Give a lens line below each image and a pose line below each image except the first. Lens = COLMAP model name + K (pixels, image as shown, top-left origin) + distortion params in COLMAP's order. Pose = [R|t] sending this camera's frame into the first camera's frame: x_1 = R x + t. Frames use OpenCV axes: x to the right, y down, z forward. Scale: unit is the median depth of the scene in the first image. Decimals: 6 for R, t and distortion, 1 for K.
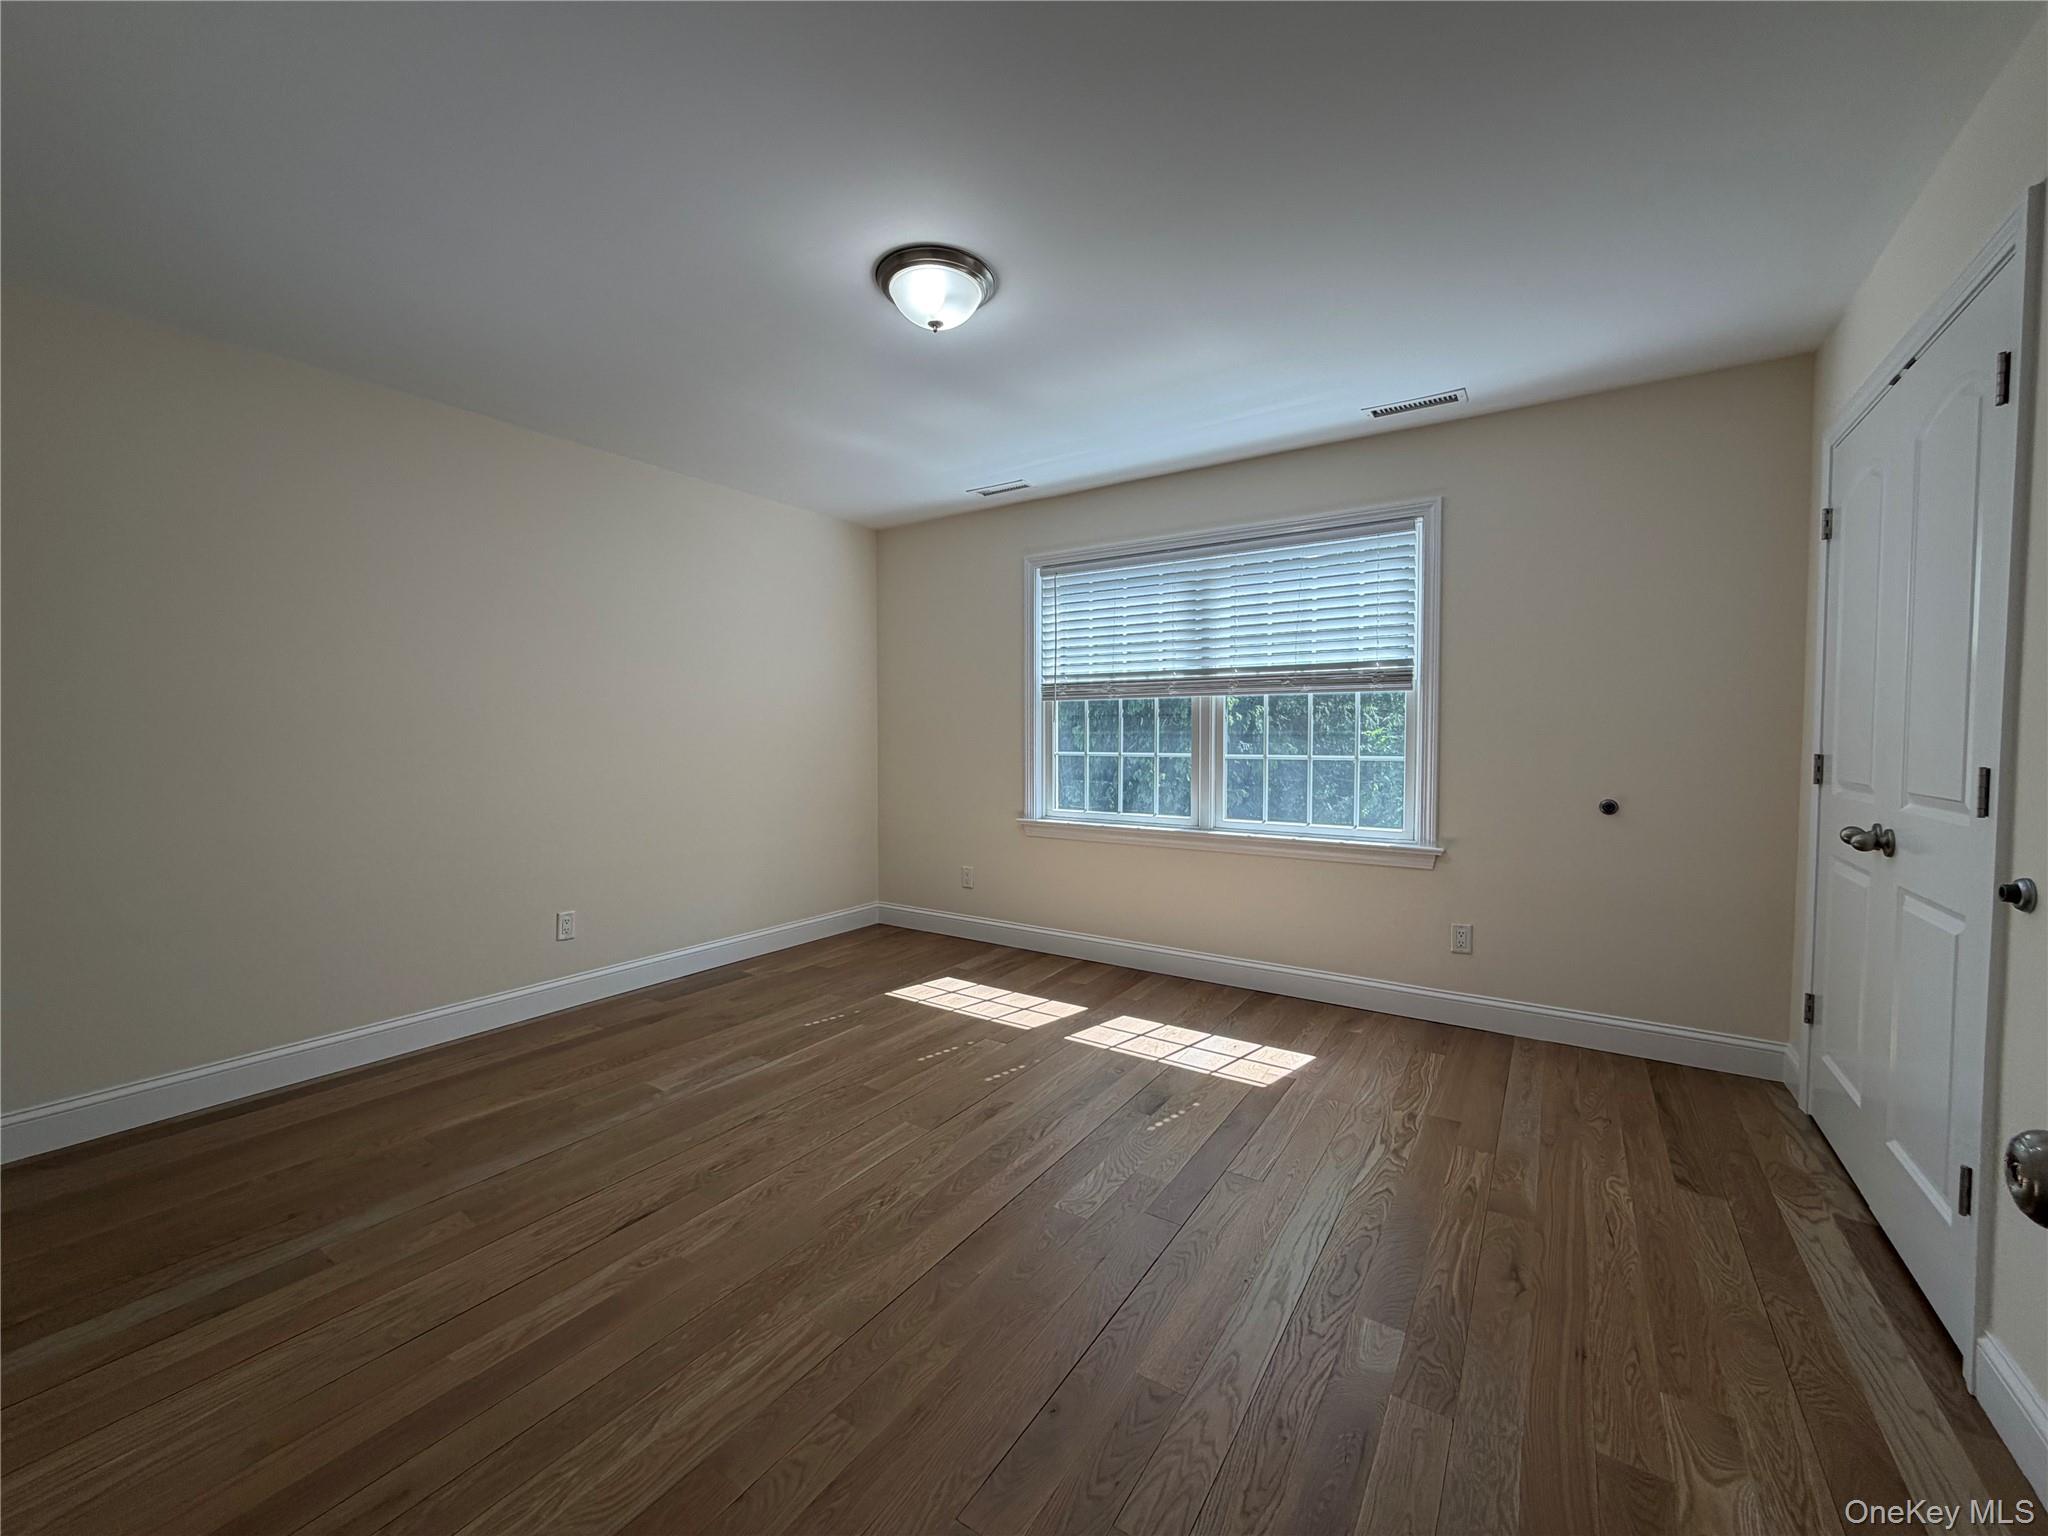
lens RADIAL K [[814.3, 0, 1018.6], [0, 814.3, 770.5], [0, 0, 1]] dist [0.000944, -0.000015]
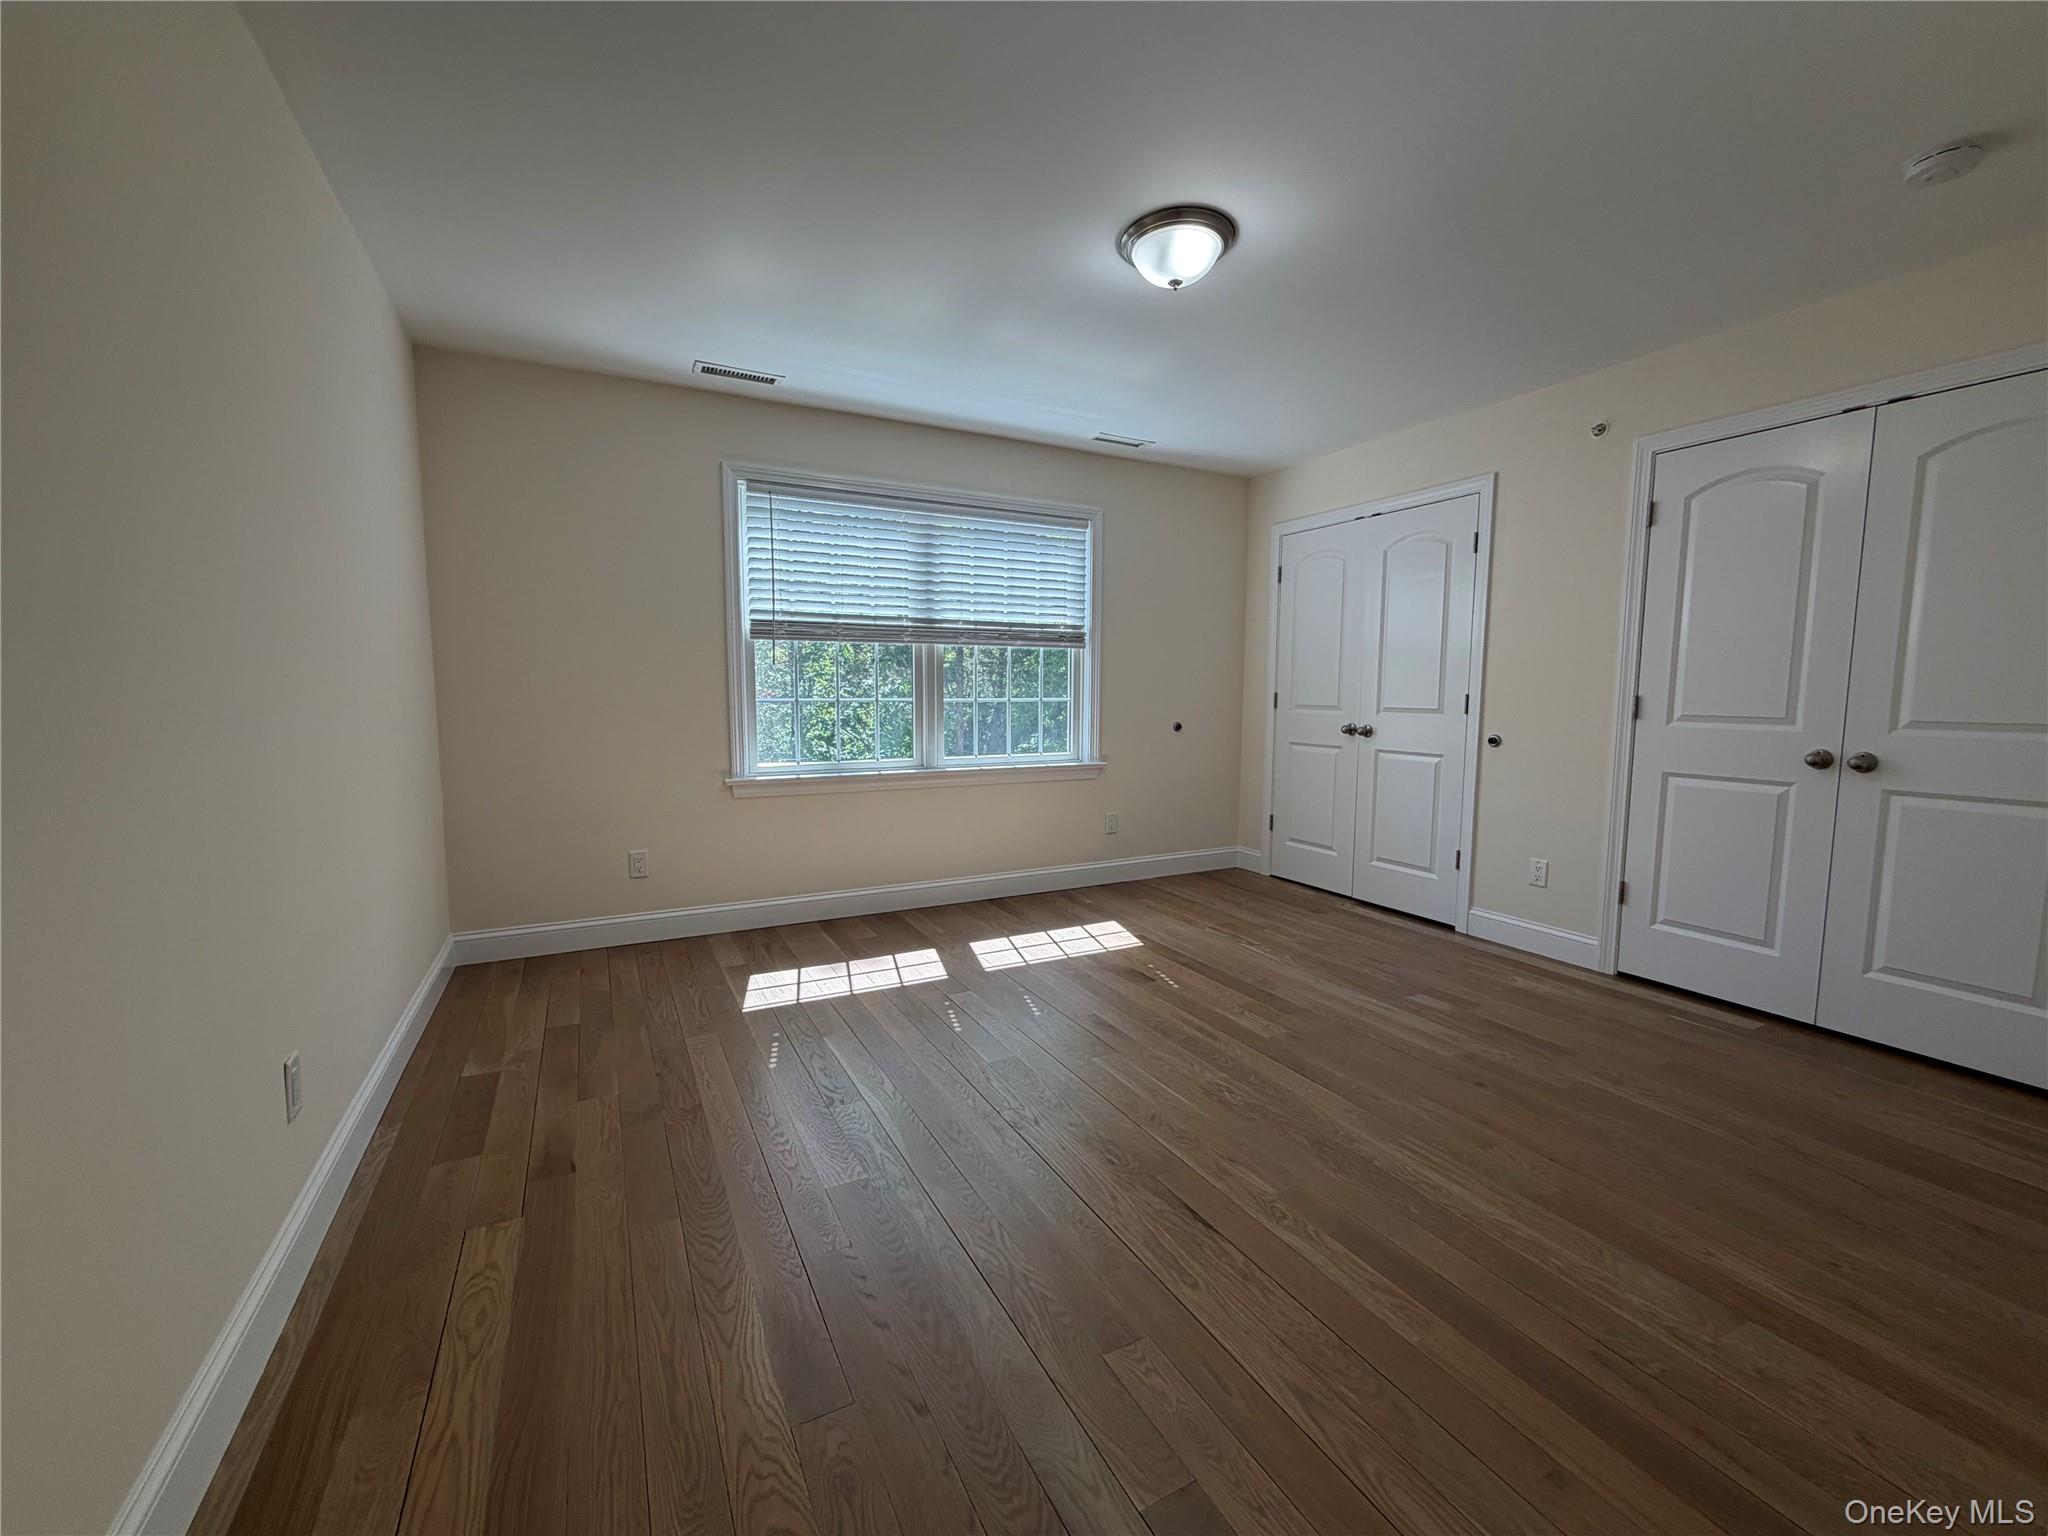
lens RADIAL K [[814.3, 0, 1018.6], [0, 814.3, 770.5], [0, 0, 1]] dist [0.000944, -0.000015]
pose [[0.478096, -0.087865, 0.873901, -0.763210], [0.033898, 0.996088, 0.081606, -0.010447], [-0.877653, -0.009392, 0.479205, 0.436108]]
